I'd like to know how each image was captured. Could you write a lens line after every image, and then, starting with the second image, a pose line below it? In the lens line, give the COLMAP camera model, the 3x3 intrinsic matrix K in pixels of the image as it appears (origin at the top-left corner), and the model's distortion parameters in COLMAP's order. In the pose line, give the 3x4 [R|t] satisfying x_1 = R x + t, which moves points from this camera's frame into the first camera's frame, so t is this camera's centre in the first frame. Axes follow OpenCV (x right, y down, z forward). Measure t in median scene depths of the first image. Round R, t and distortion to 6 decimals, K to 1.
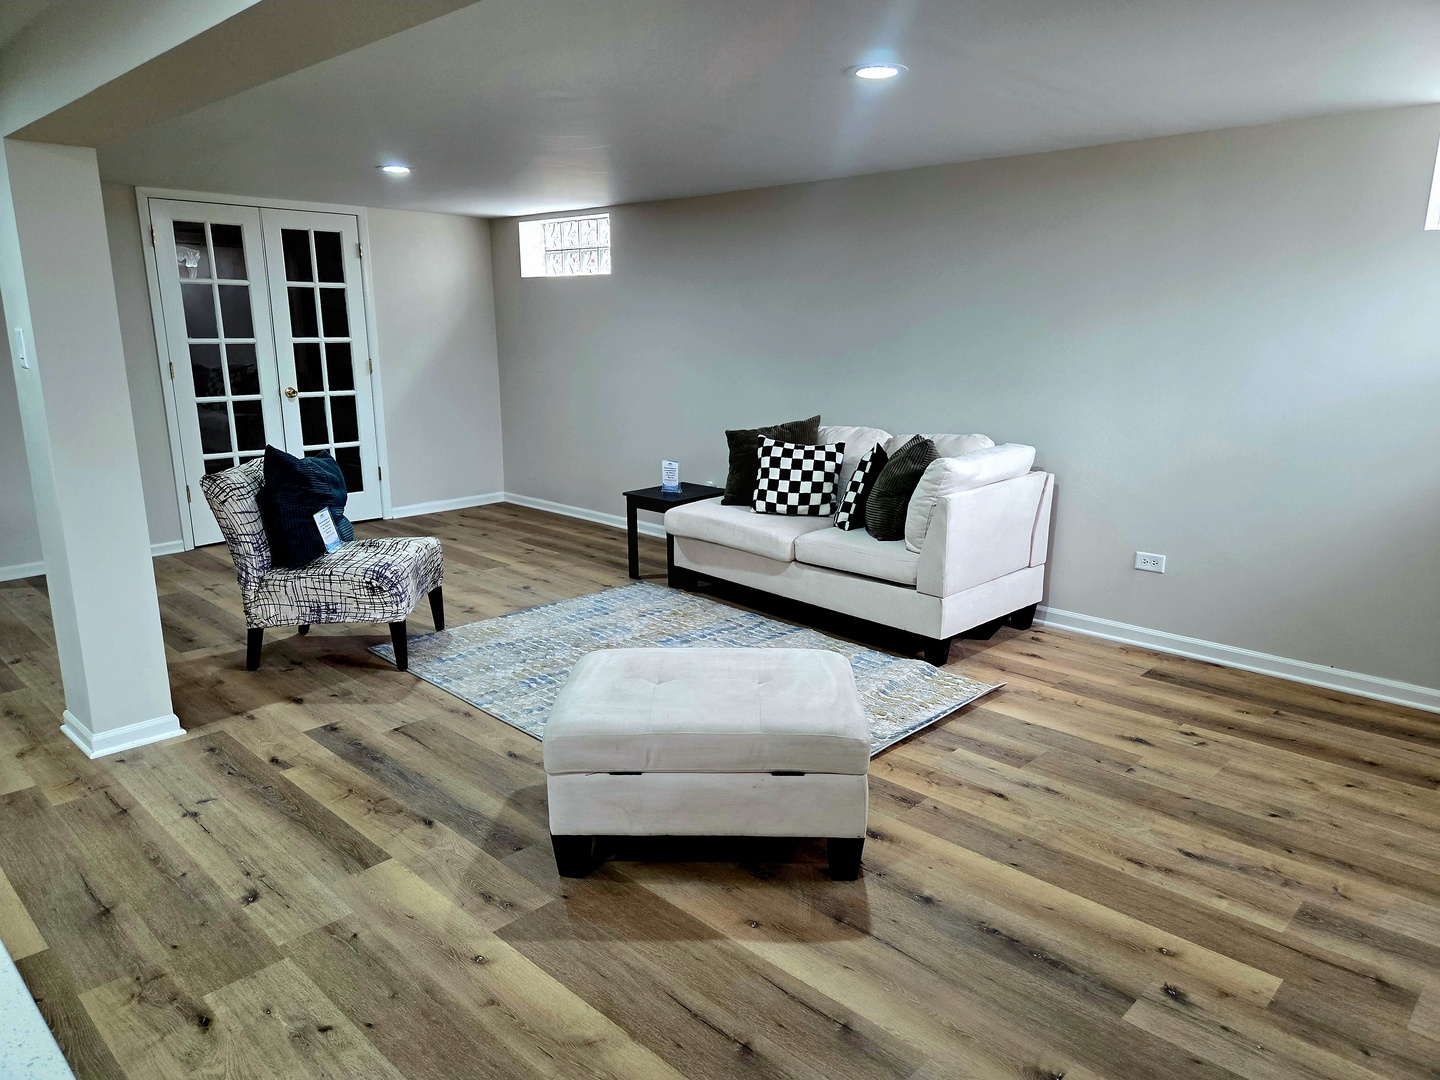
lens RADIAL K [[952.5, 0, 720.0], [0, 952.5, 540.0], [0, 0, 1]] dist [0.080324, -0.065953]
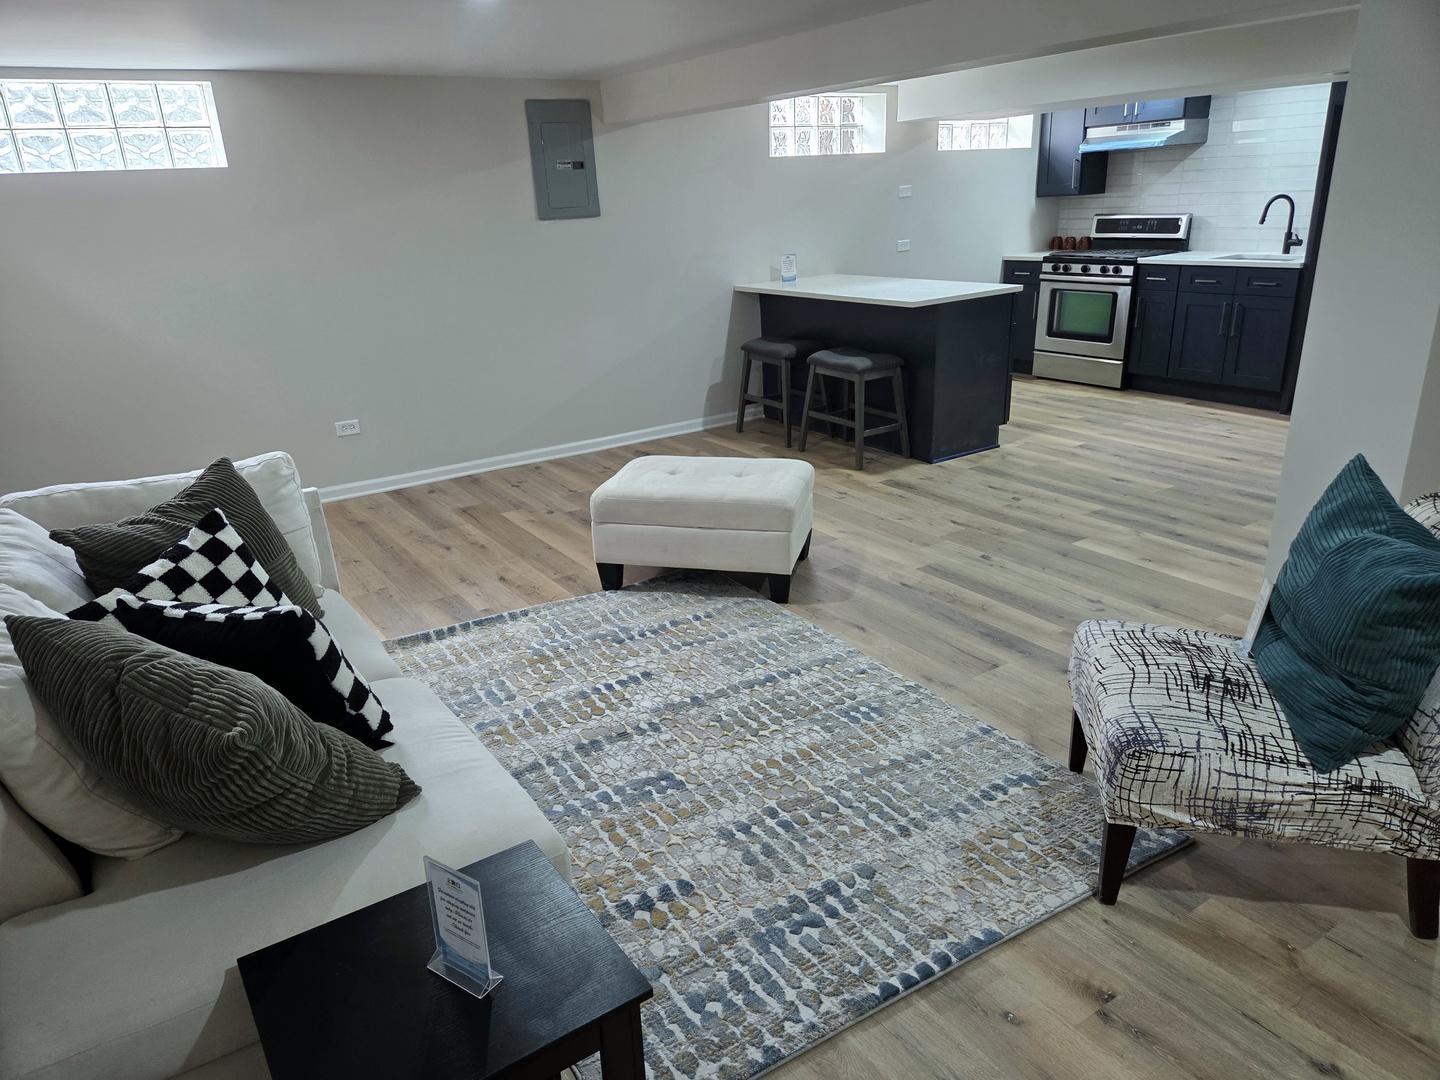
lens RADIAL K [[952.5, 0, 720.0], [0, 952.5, 540.0], [0, 0, 1]] dist [0.080324, -0.065953]
pose [[-0.979658, -0.029505, 0.198495, -0.343166], [0.083403, 0.839796, 0.536458, -0.582518], [-0.182524, 0.542100, -0.820251, 2.362122]]
